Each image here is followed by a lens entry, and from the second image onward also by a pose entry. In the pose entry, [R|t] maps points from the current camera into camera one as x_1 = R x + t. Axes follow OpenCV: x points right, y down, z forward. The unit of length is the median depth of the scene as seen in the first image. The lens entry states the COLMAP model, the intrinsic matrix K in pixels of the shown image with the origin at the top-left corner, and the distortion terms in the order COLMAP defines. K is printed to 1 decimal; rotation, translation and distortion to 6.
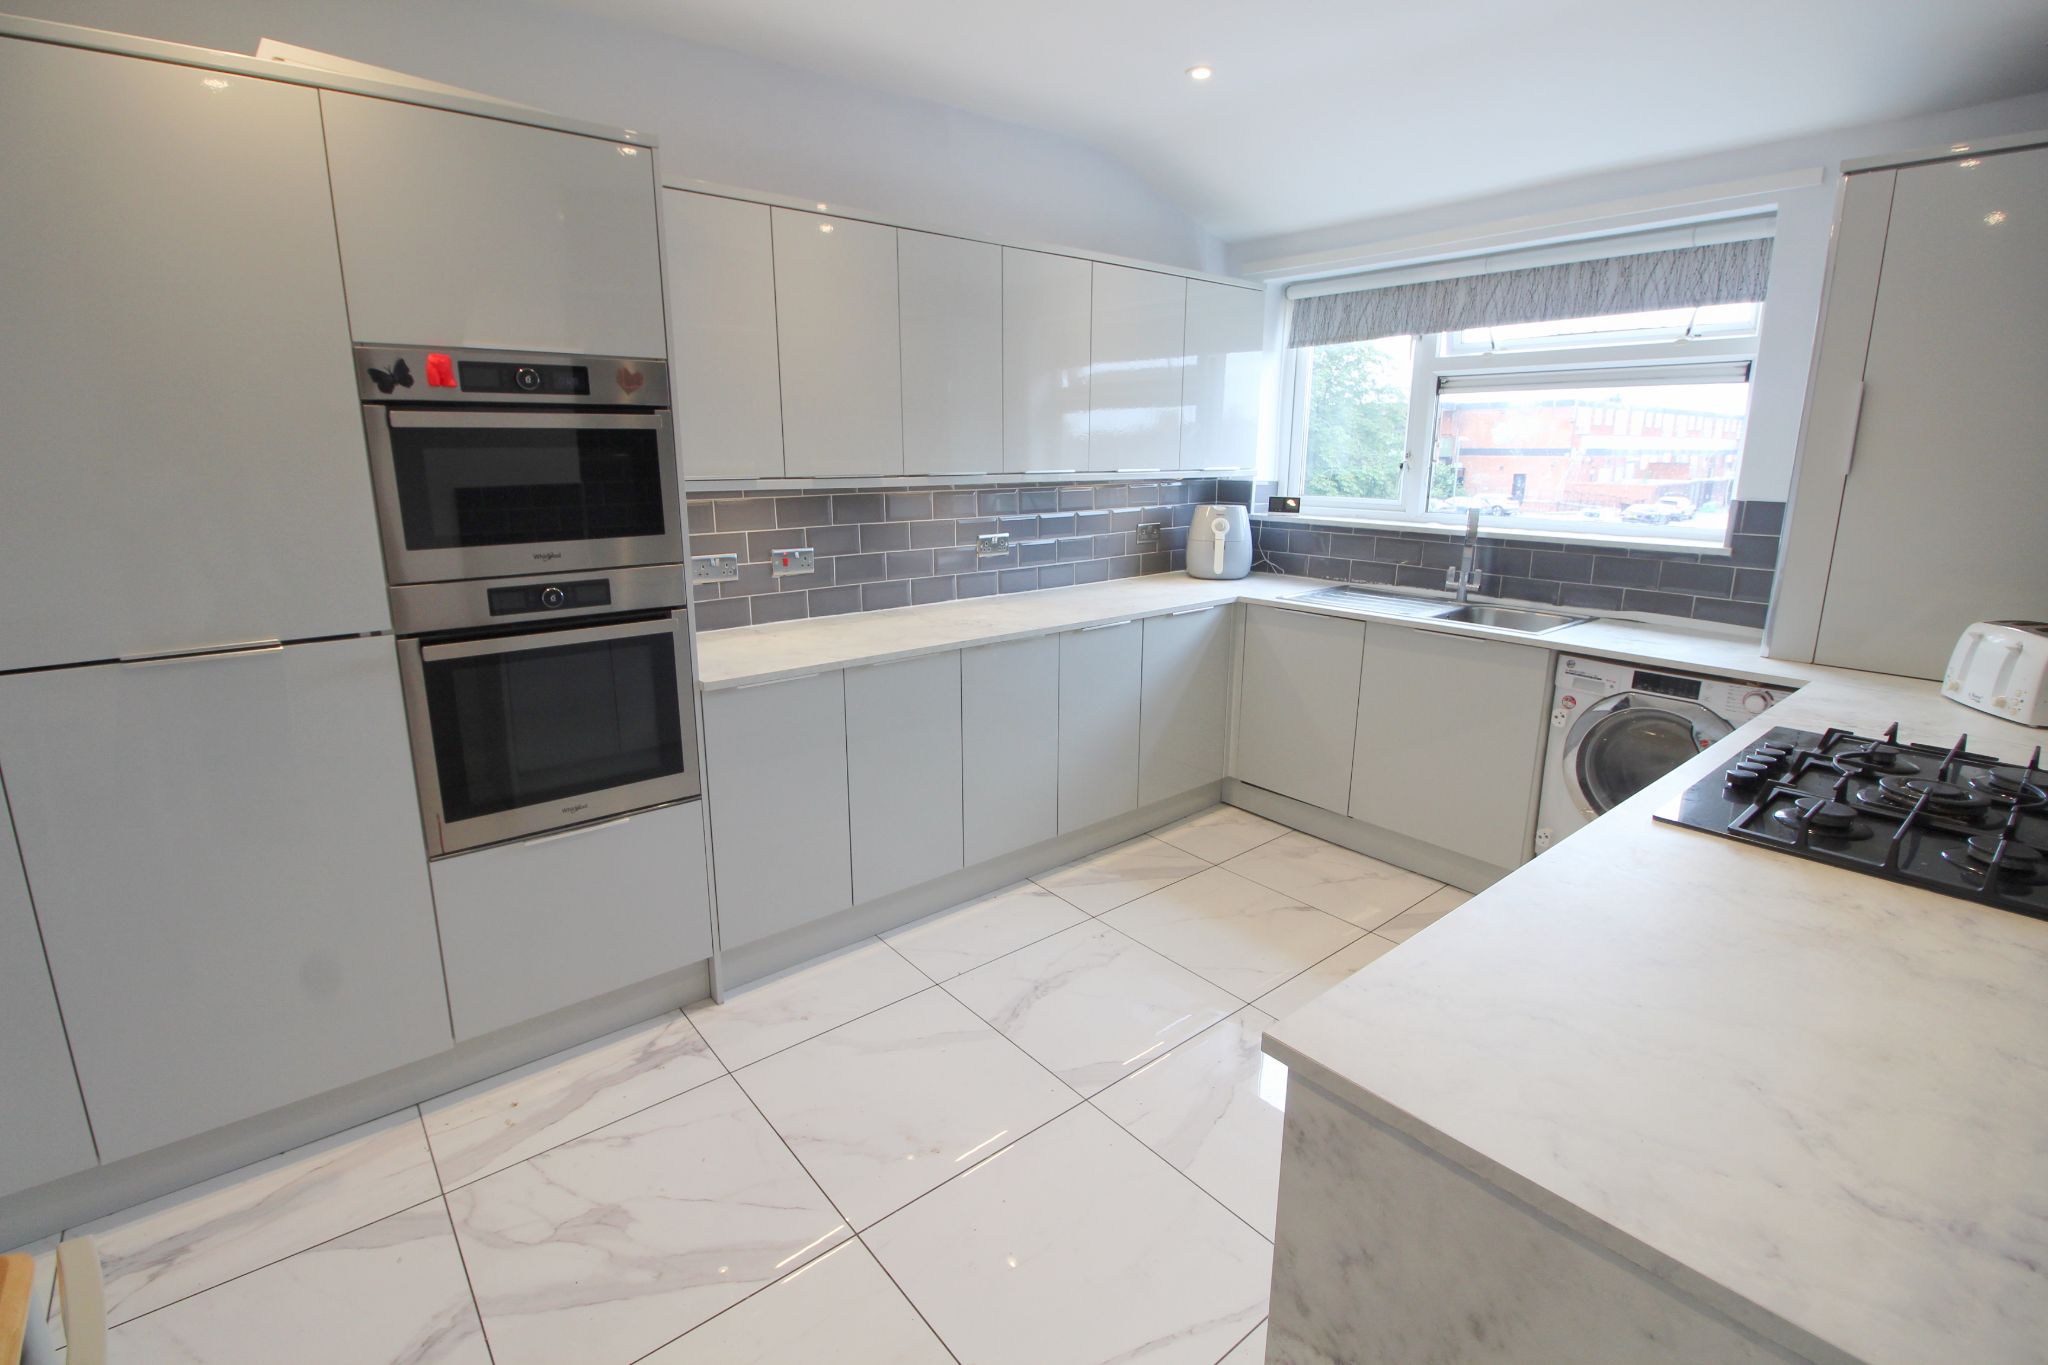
lens RADIAL K [[945.3, 0, 1012.9], [0, 945.3, 661.3], [0, 0, 1]] dist [0.002213, -0.015342]
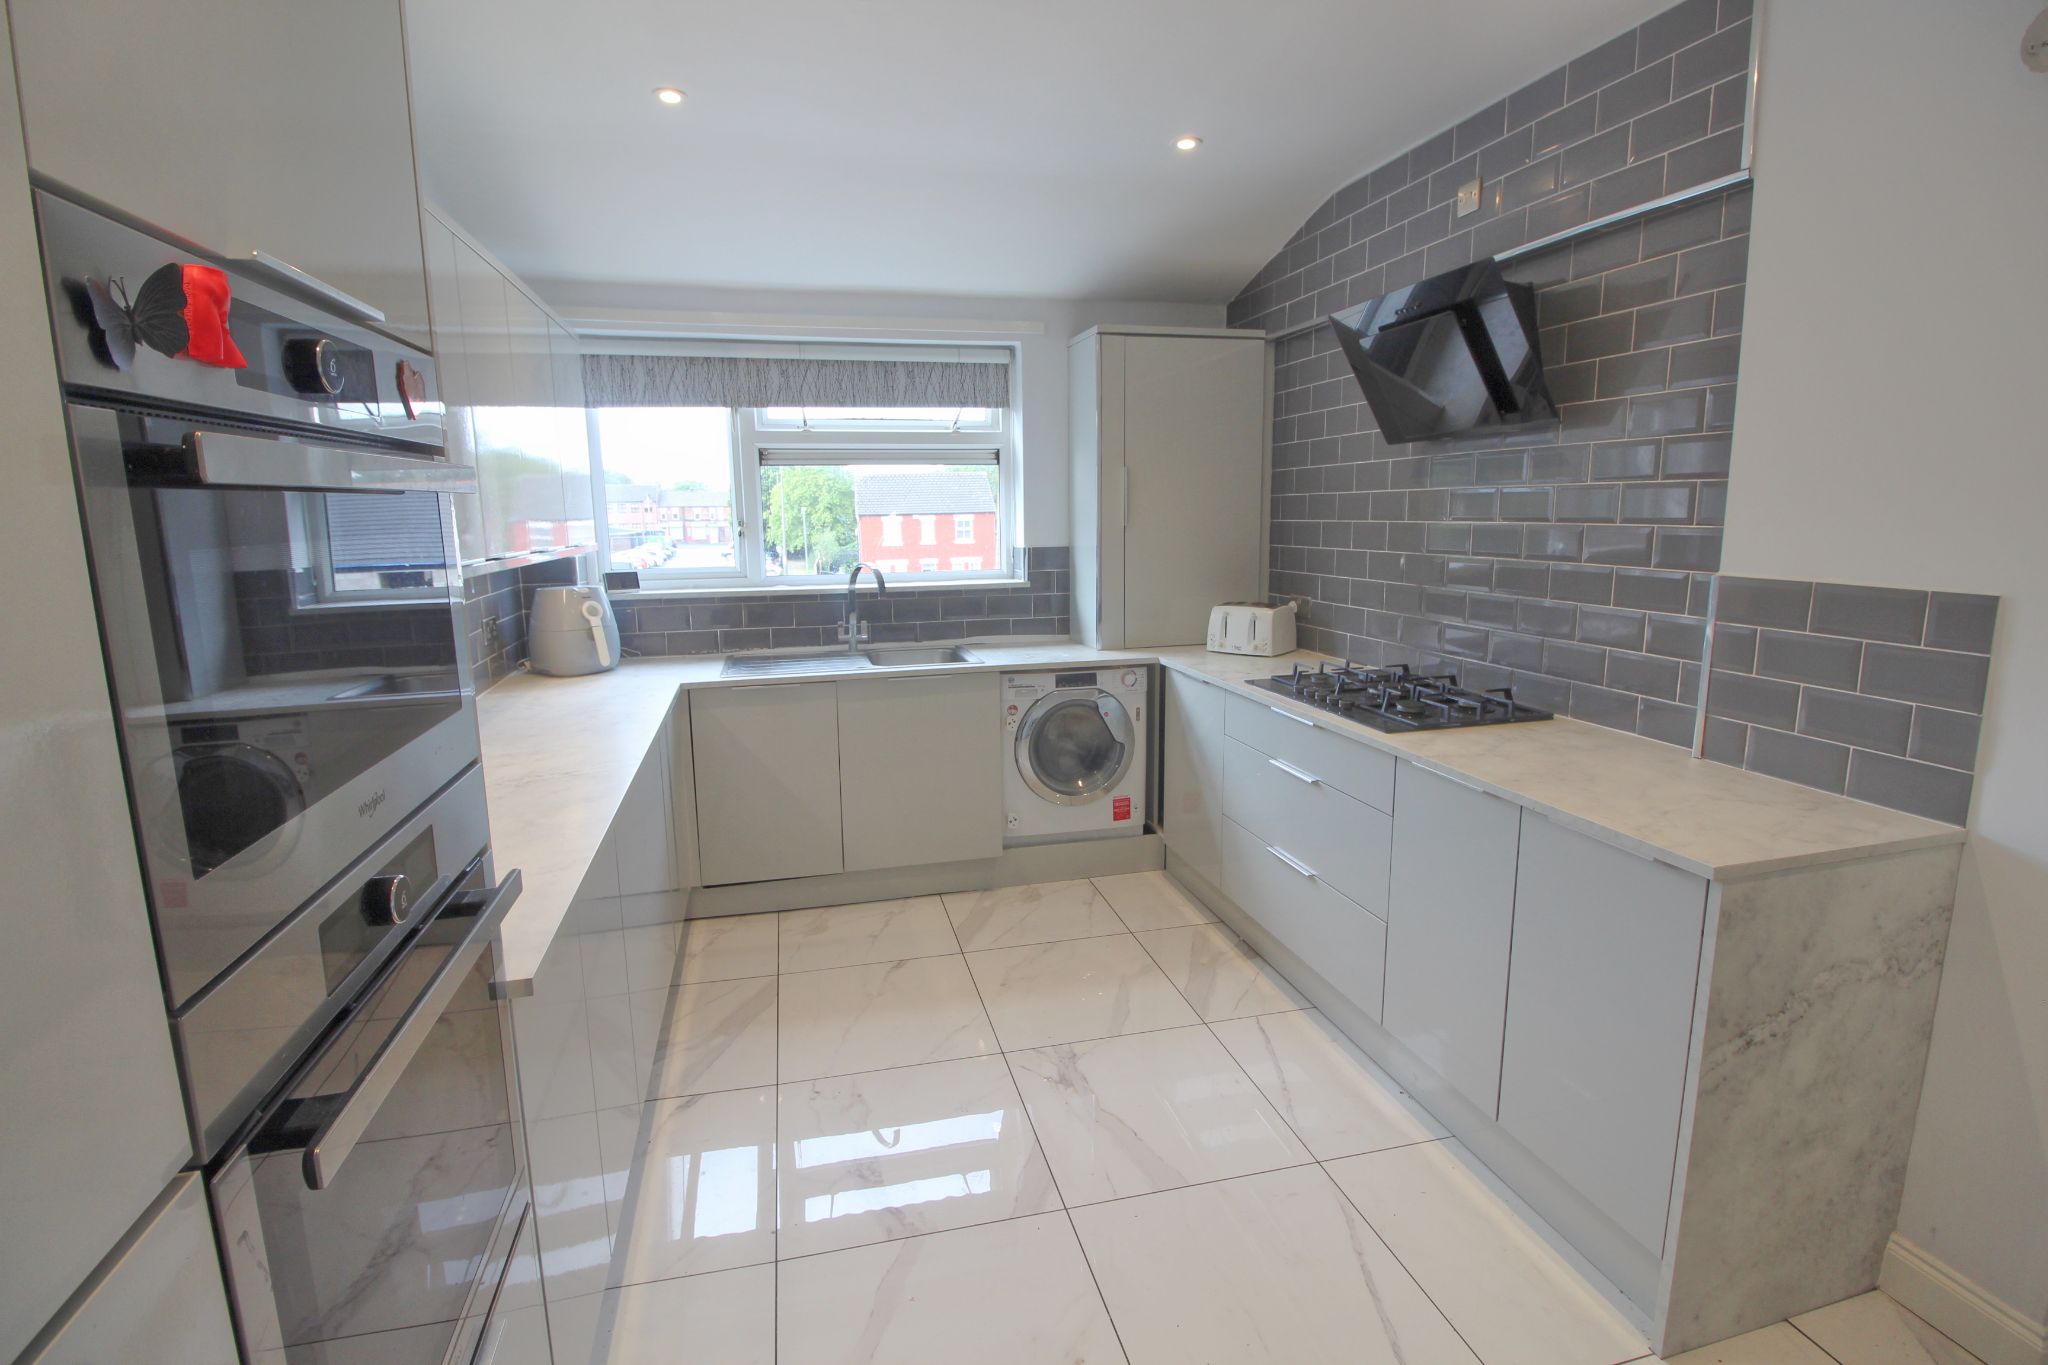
lens RADIAL K [[945.3, 0, 1012.9], [0, 945.3, 661.3], [0, 0, 1]] dist [0.002213, -0.015342]
pose [[0.425559, -0.151557, 0.892149, -0.493144], [0.213319, 0.974893, 0.063859, -0.093770], [-0.879428, 0.163136, 0.447205, 0.387727]]
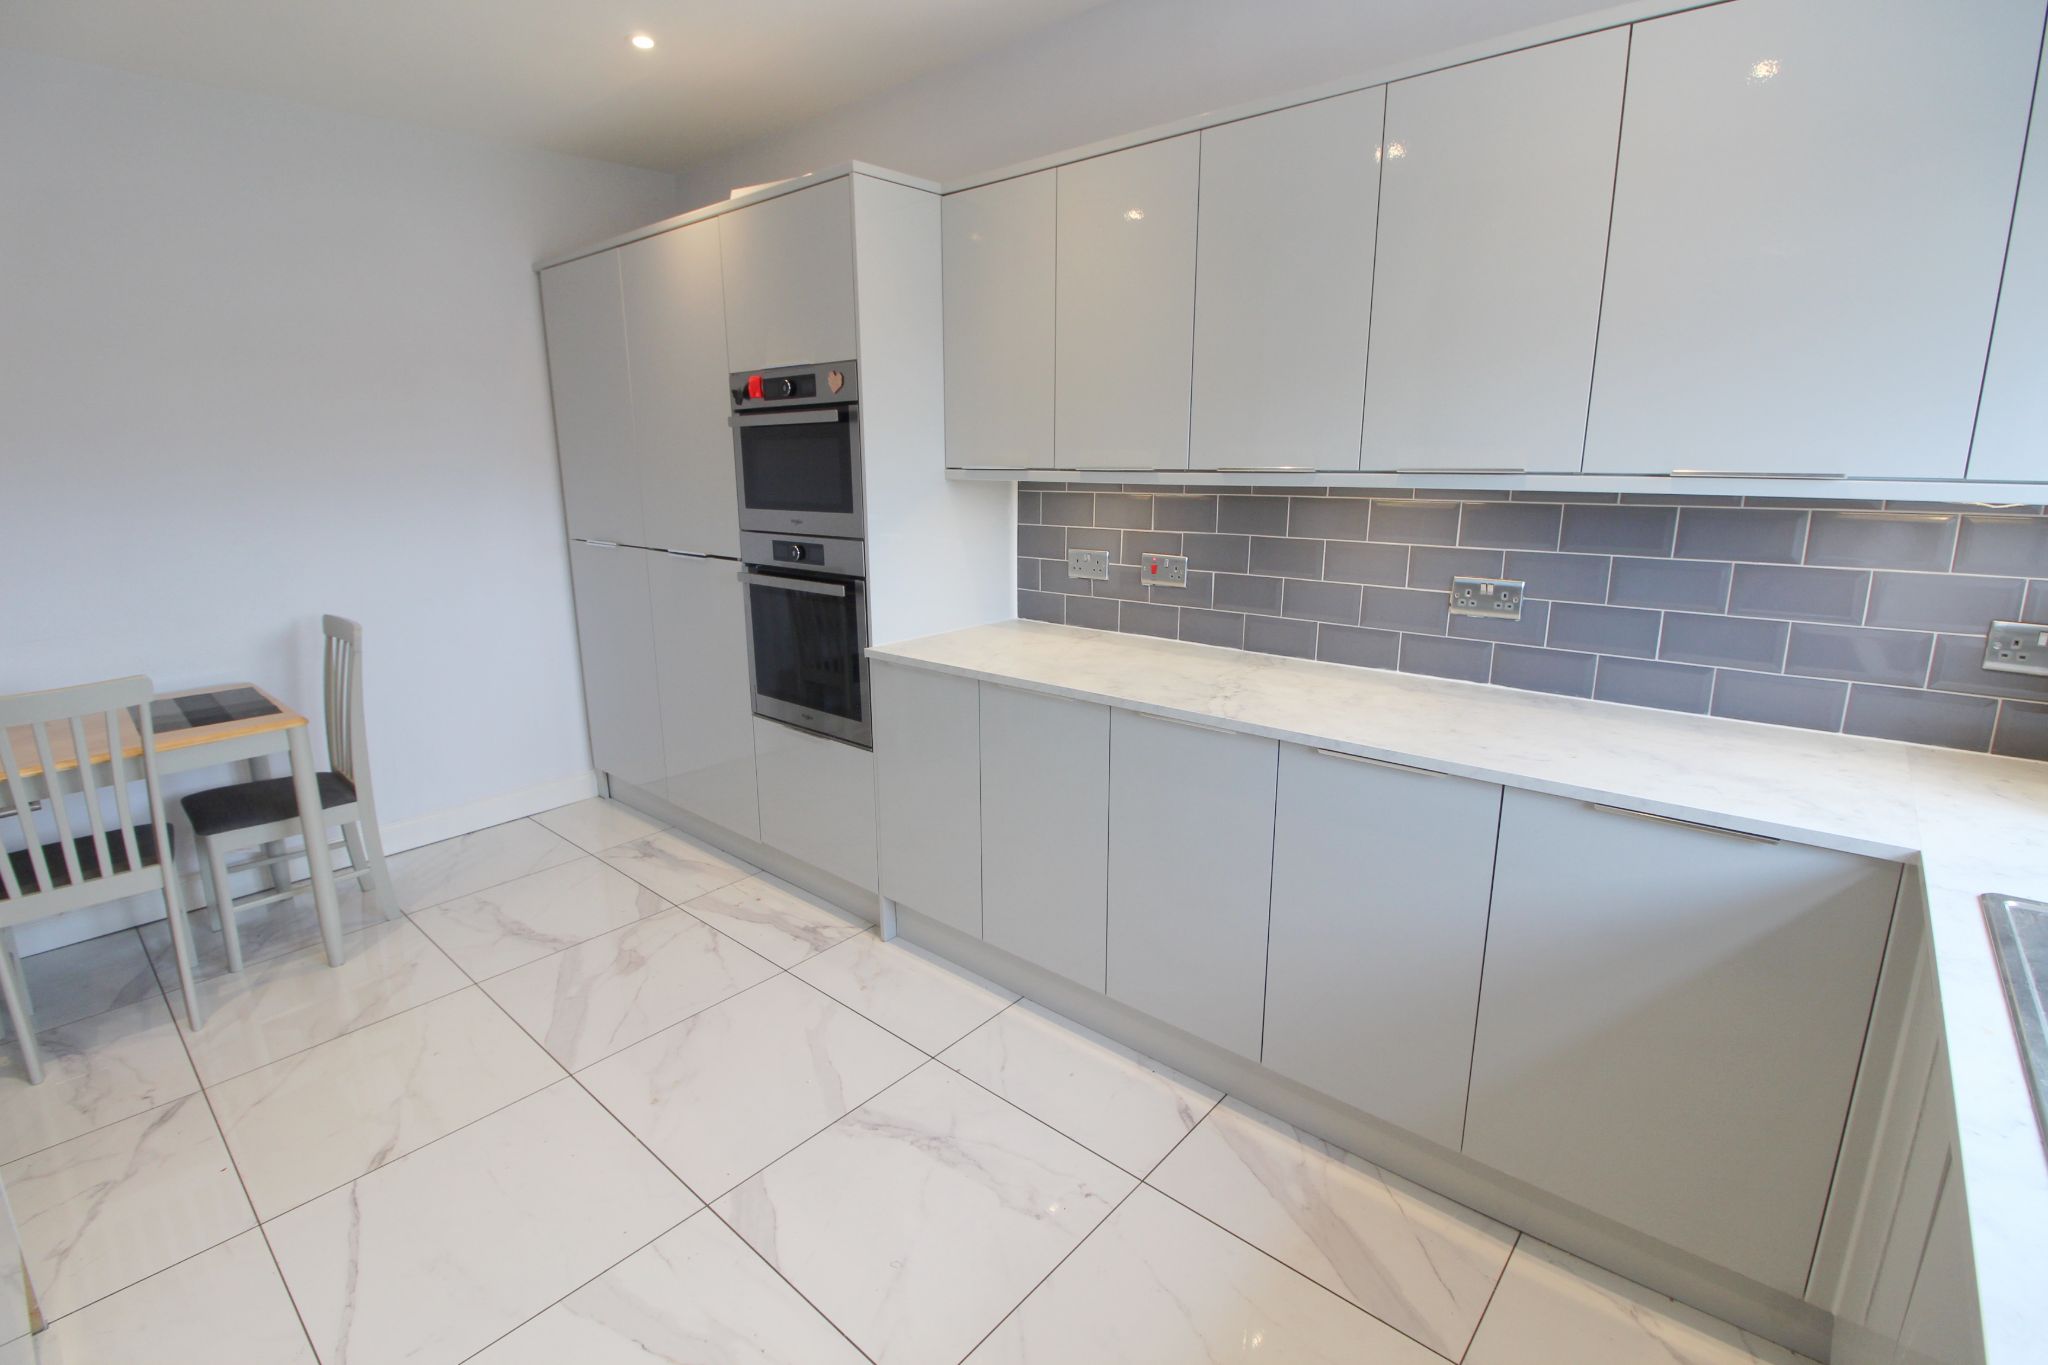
lens RADIAL K [[926.7, 0, 996.3], [0, 926.7, 670.1], [0, 0, 1]] dist [0.001618, -0.013999]
pose [[0.157171, 0.217255, -0.963378, 0.574983], [-0.212036, 0.960176, 0.181940, -0.140799], [0.964540, 0.175675, 0.196978, 0.714237]]
